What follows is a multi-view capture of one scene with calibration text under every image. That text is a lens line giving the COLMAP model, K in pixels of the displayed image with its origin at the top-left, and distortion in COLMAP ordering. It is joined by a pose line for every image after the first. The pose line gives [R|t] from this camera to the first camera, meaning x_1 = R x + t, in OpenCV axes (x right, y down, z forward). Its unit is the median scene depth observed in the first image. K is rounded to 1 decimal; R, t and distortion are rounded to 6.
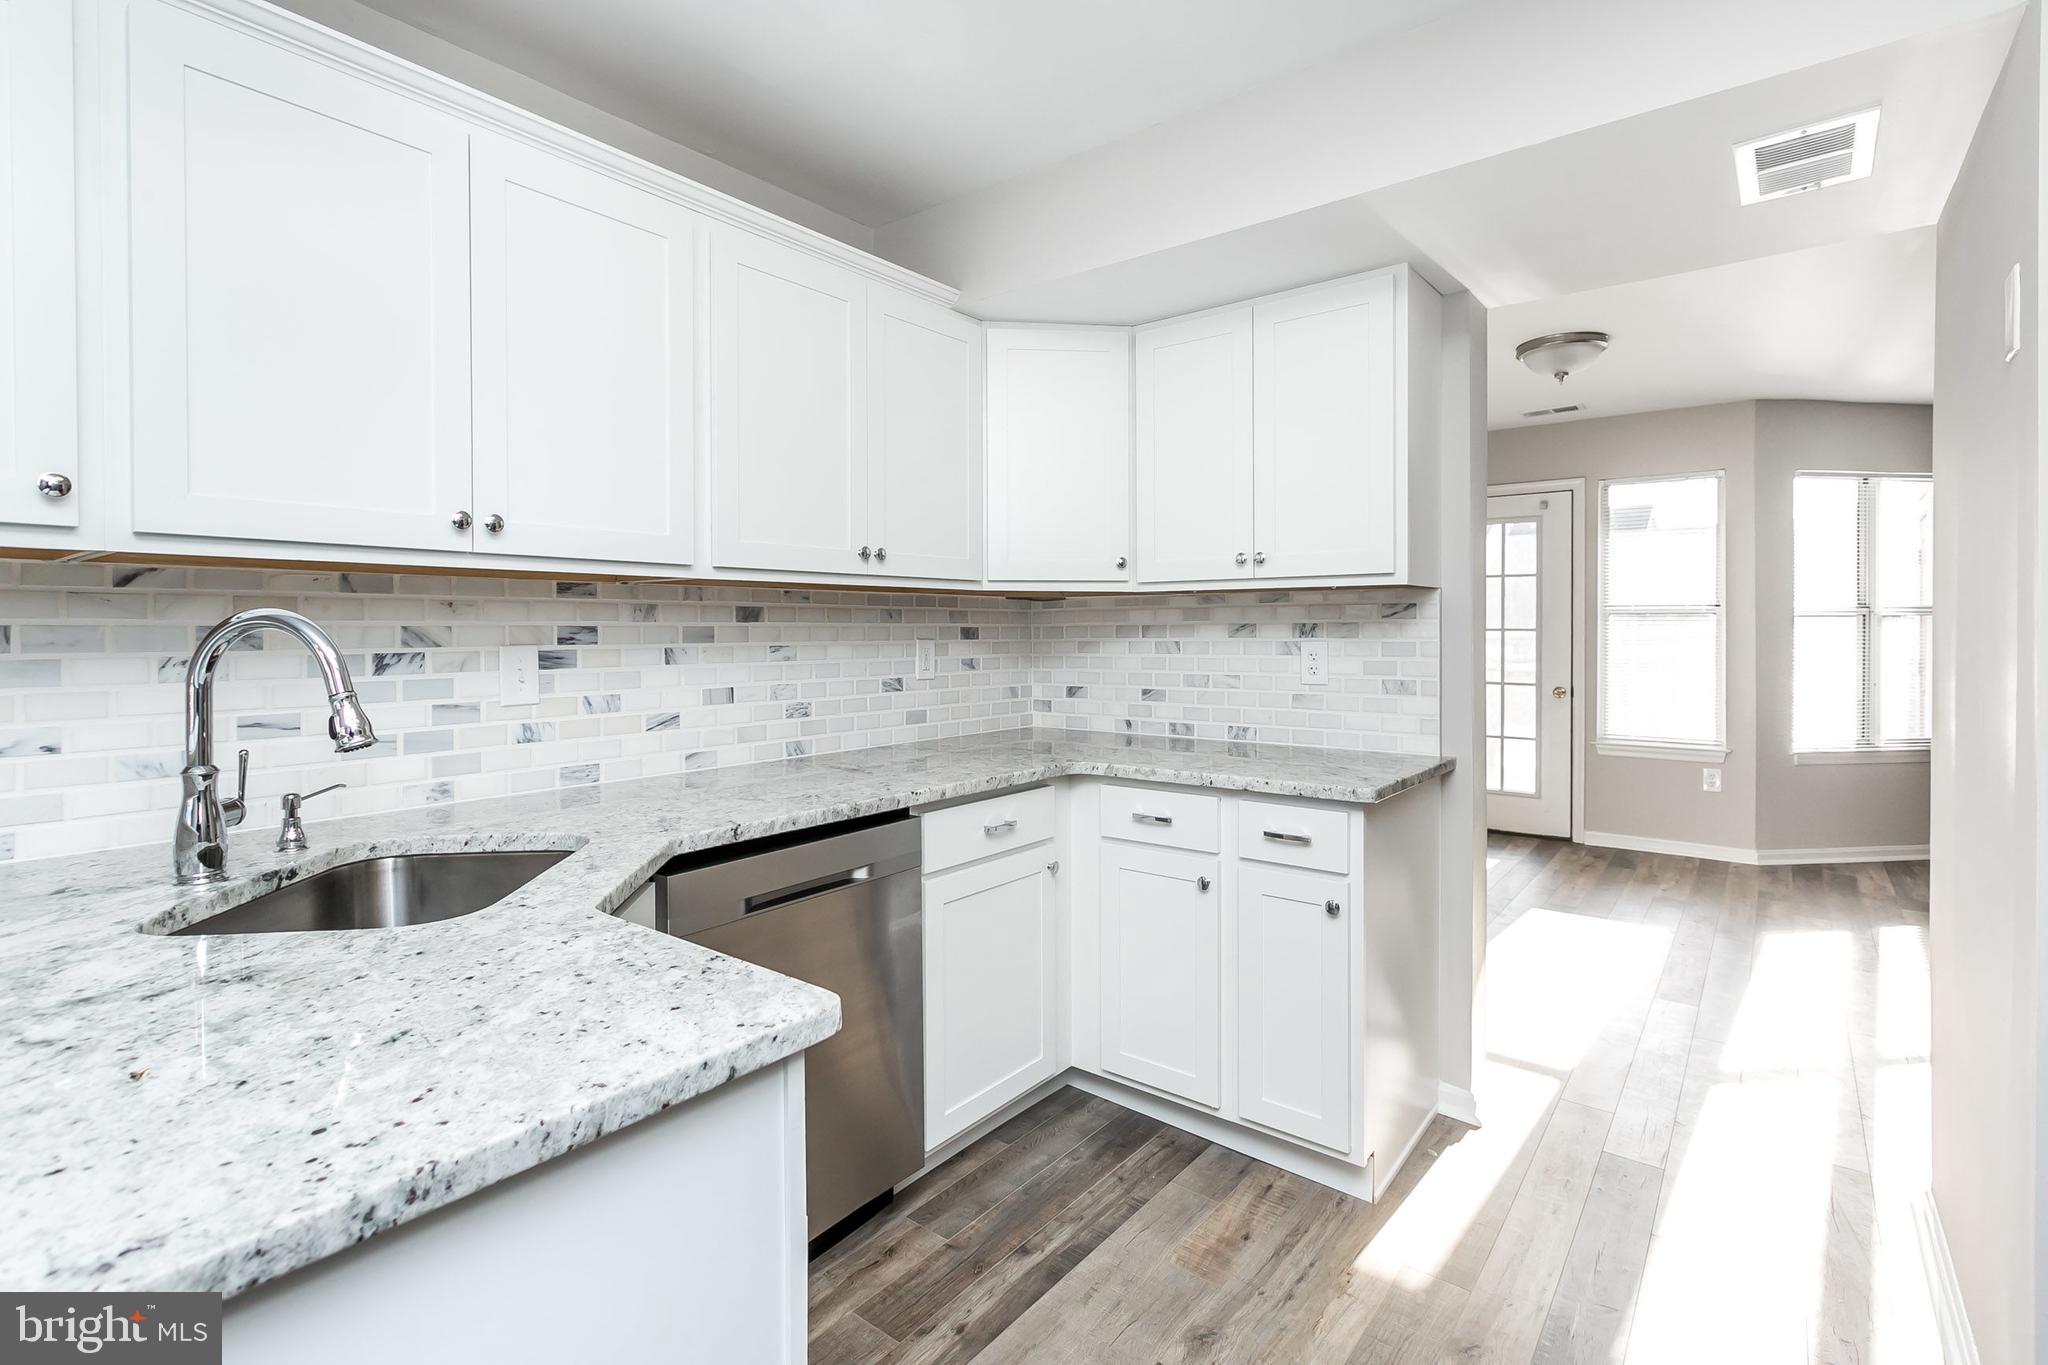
lens RADIAL K [[959.6, 0, 1004.5], [0, 959.6, 637.2], [0, 0, 1]] dist [0.001707, 0.000174]
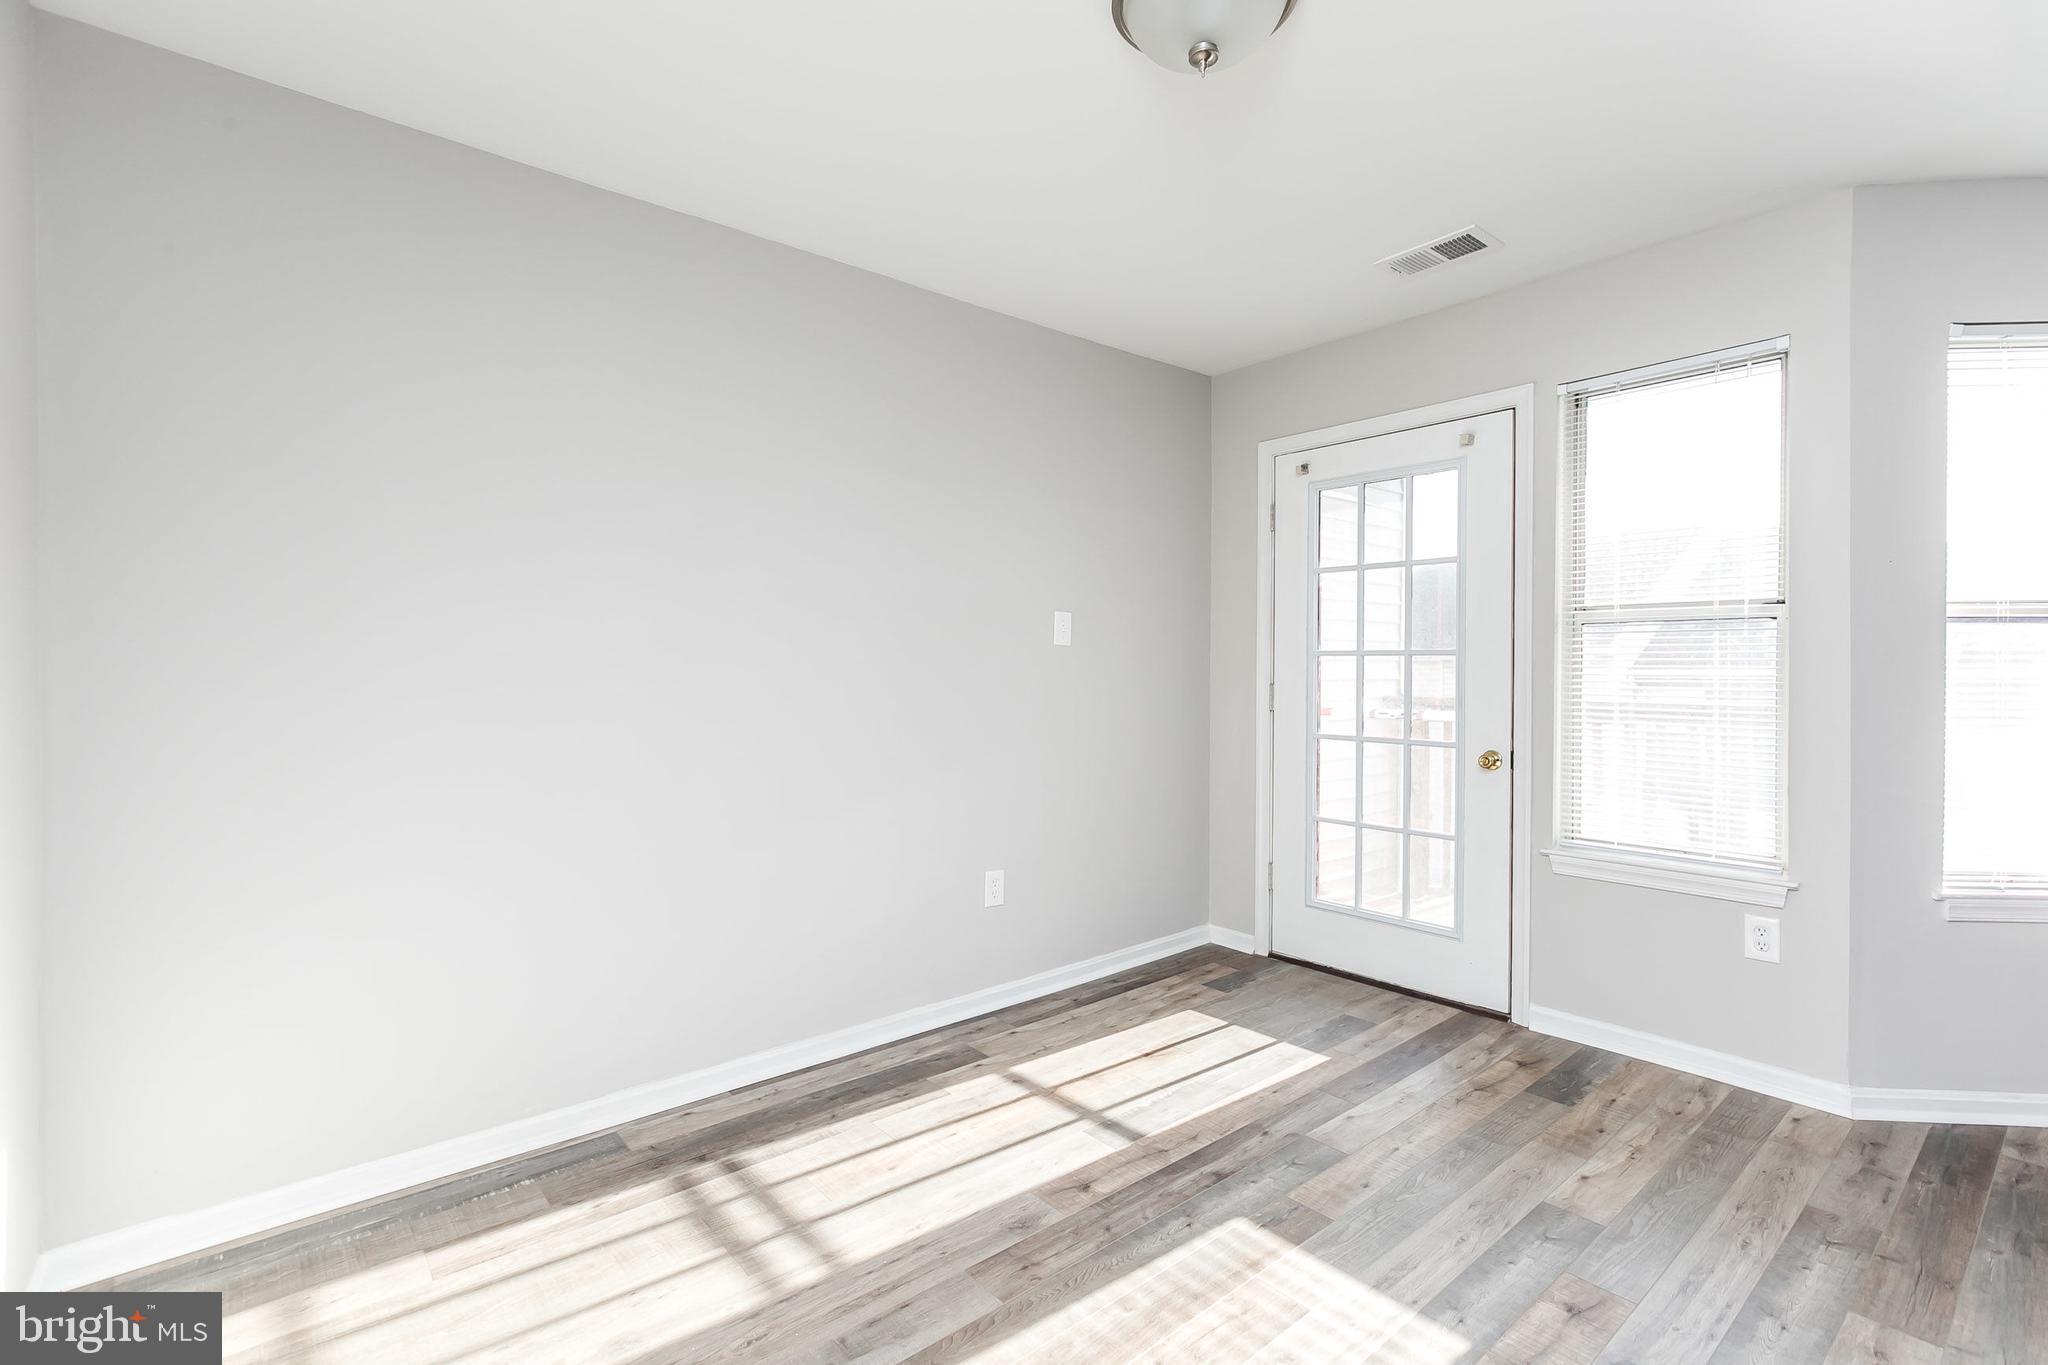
lens RADIAL K [[933.6, 0, 984.0], [0, 933.6, 674.8], [0, 0, 1]] dist [0.000988, -0.000528]
pose [[0.975418, 0.002101, -0.220354, 0.989316], [-0.002157, 0.999998, -0.000014, 0.016222], [0.220354, 0.000488, 0.975420, 0.935207]]
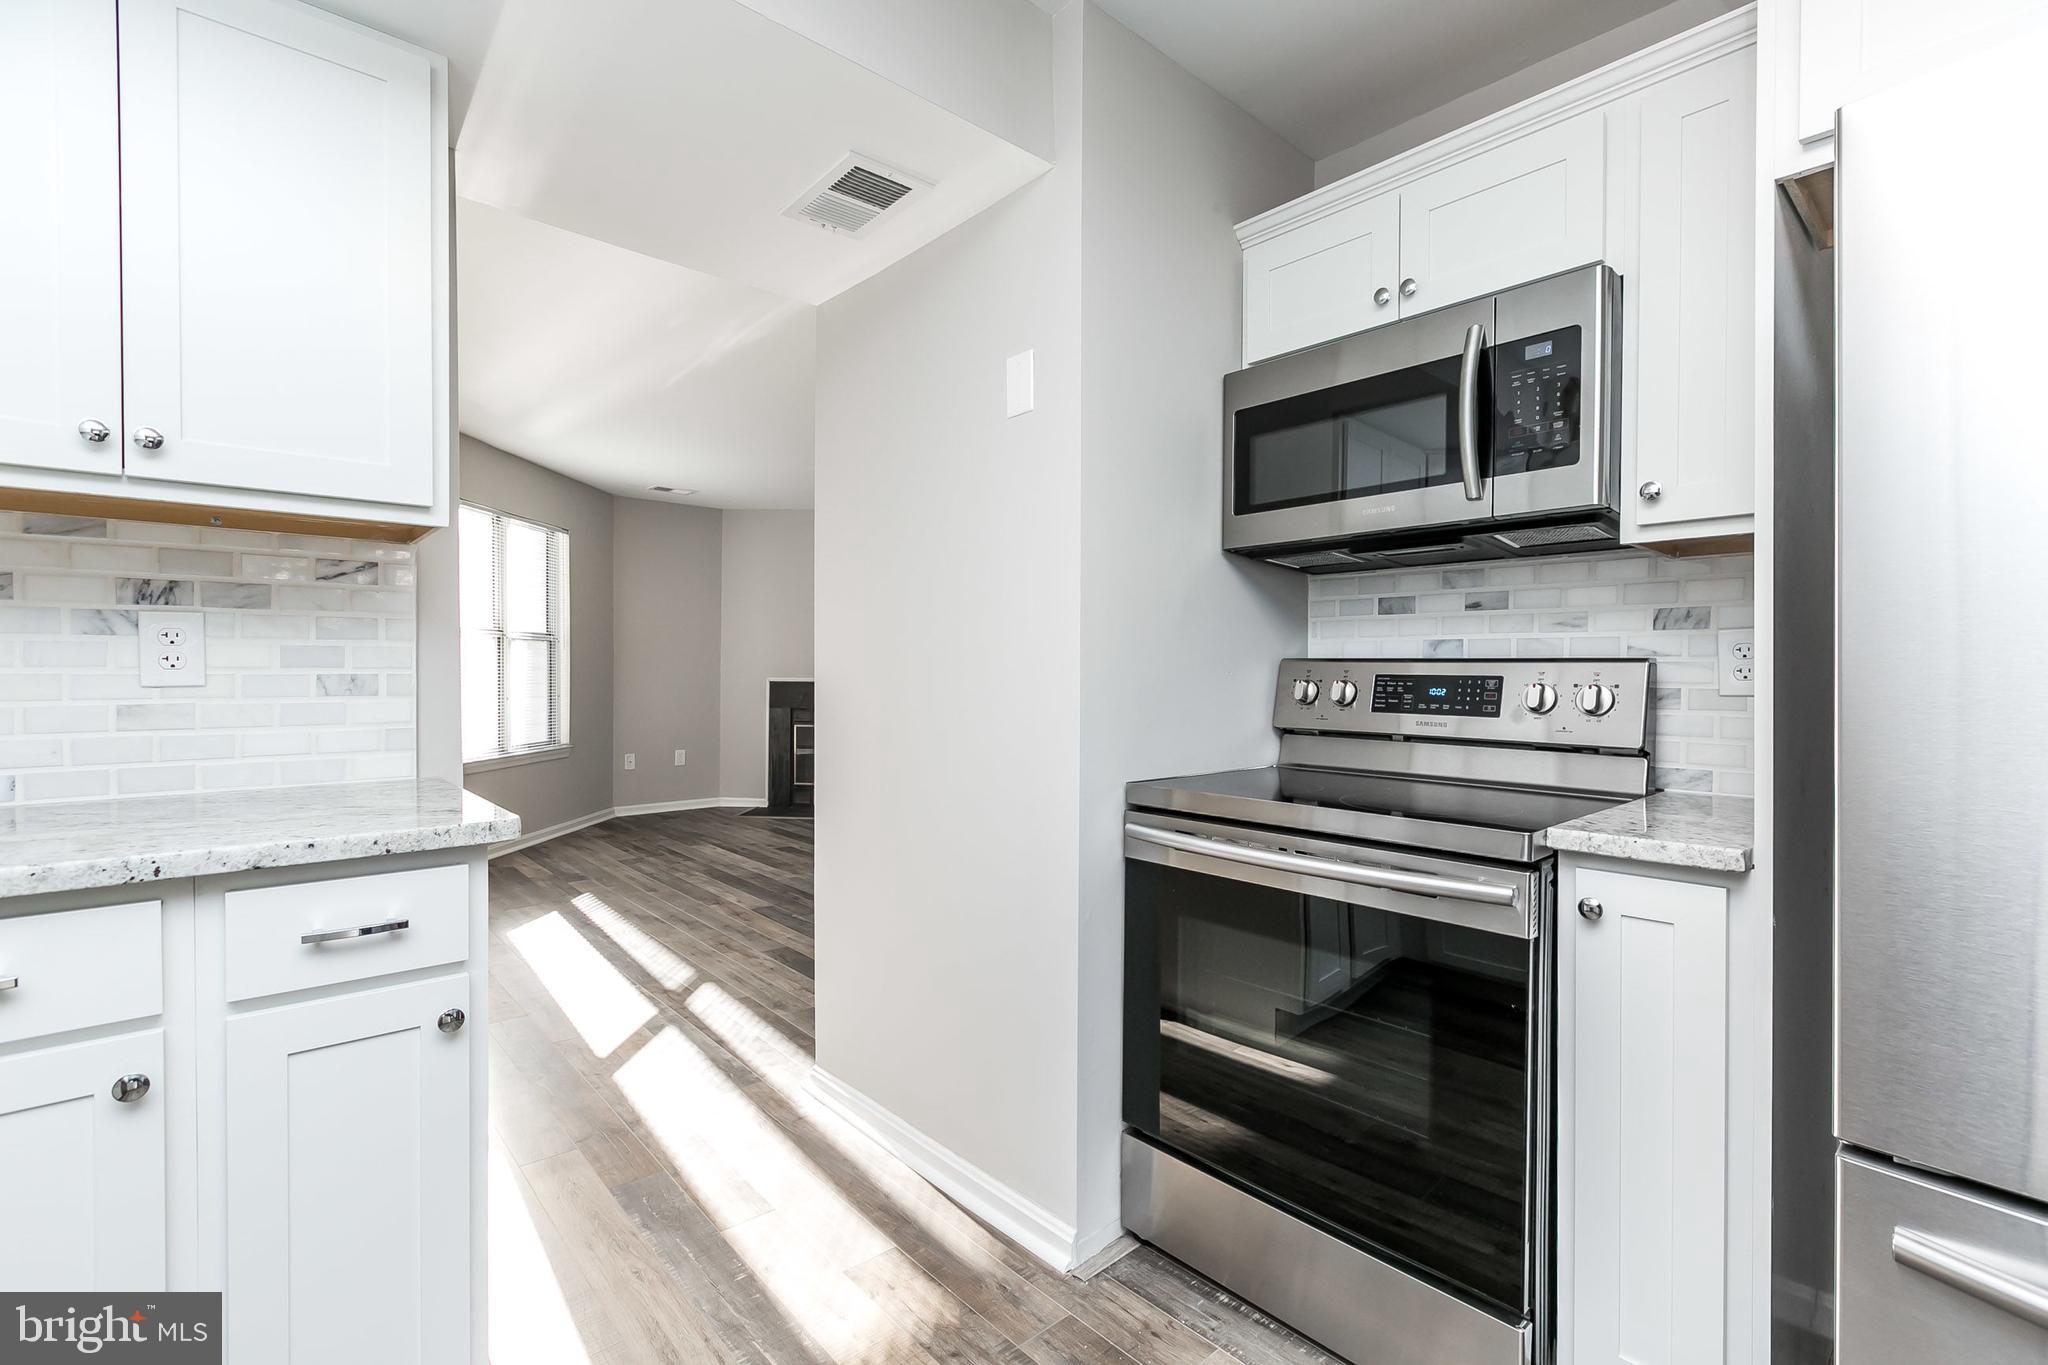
lens RADIAL K [[917.7, 0, 1024.0], [0, 917.7, 682.5], [0, 0, 1]] dist [0.002375, -0.000479]
pose [[0.166568, -0.009200, 0.985987, -0.164799], [0.003454, 0.999956, 0.008747, 0.052222], [-0.986024, 0.001949, 0.166593, 0.477613]]
